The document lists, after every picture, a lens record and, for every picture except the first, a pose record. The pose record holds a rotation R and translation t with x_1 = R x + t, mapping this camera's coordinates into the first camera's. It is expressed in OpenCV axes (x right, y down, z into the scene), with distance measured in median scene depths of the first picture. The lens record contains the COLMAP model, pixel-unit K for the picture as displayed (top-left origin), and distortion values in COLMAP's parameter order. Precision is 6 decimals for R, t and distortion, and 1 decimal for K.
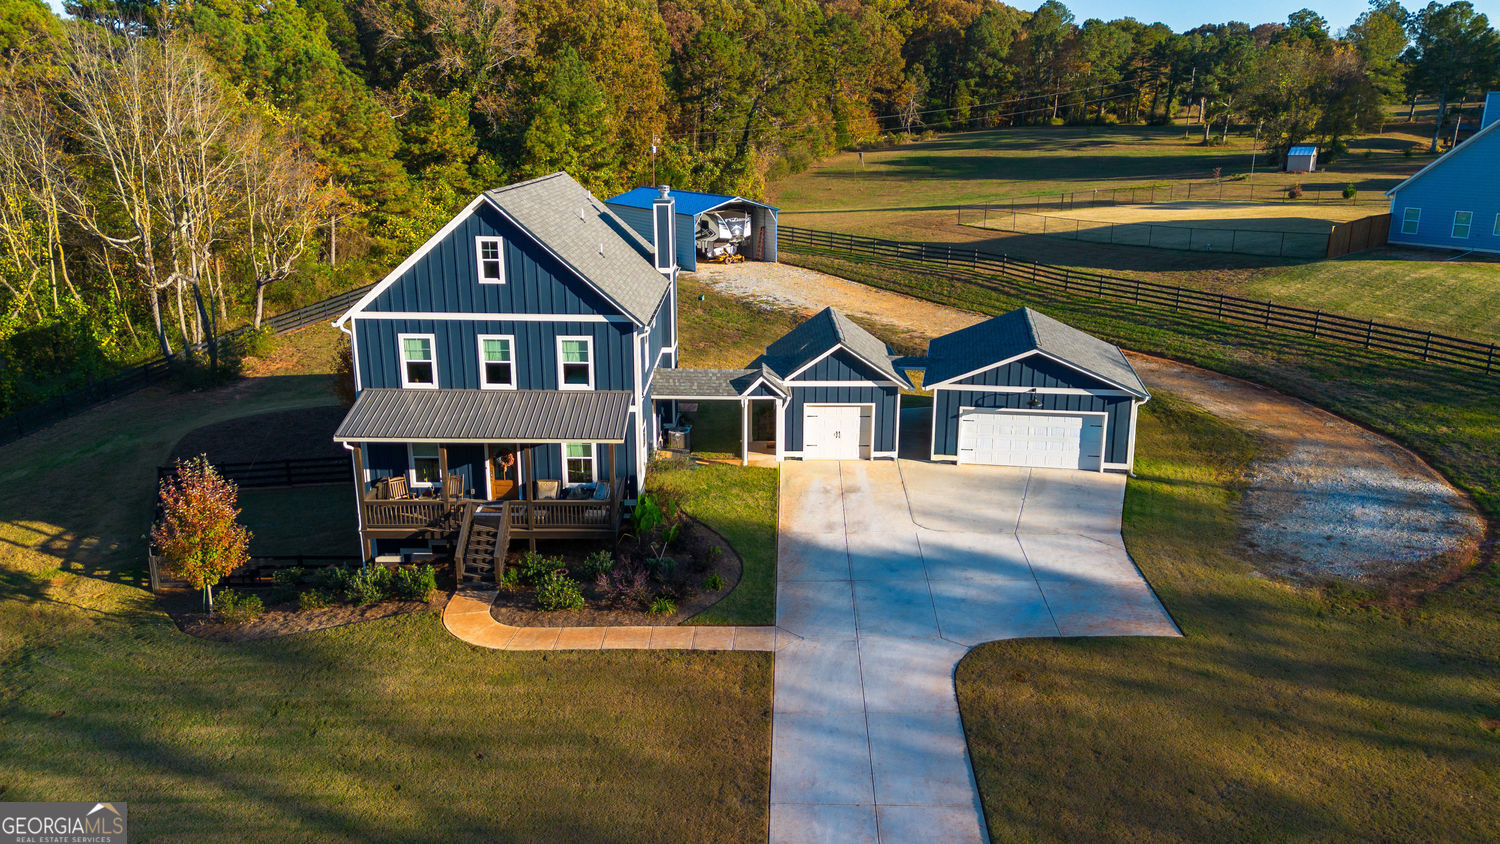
lens RADIAL K [[1060.6, 0, 756.5], [0, 1060.6, 428.1], [0, 0, 1]] dist [0.078623, -0.075556]
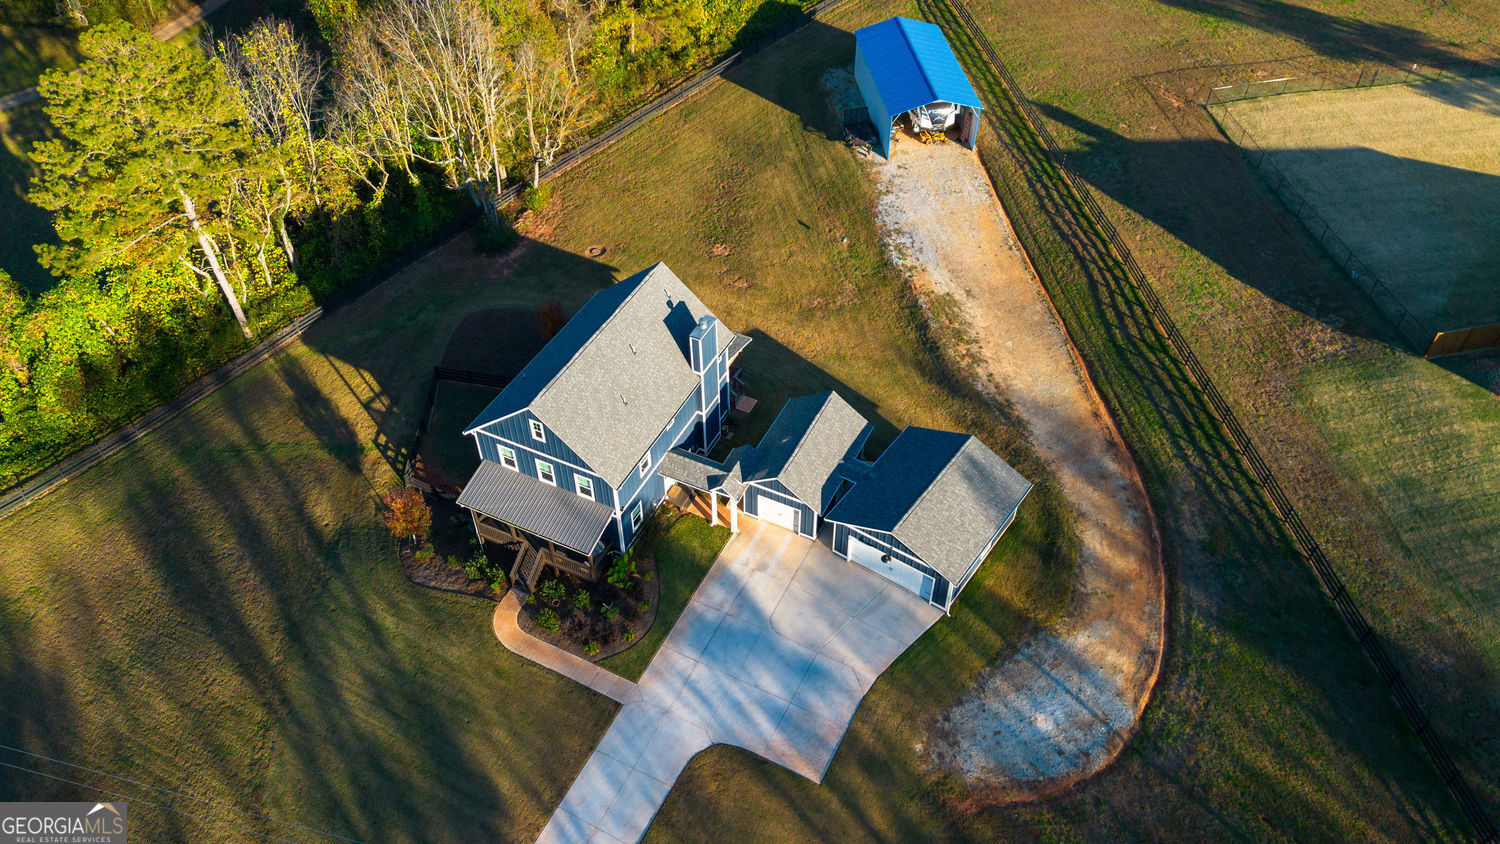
lens RADIAL K [[1060.6, 0, 756.5], [0, 1060.6, 428.1], [0, 0, 1]] dist [0.078623, -0.075556]
pose [[0.901116, 0.304280, -0.308874, 0.480083], [-0.118137, 0.857739, 0.500327, -0.859906], [0.417173, -0.414364, 0.808869, -0.178296]]
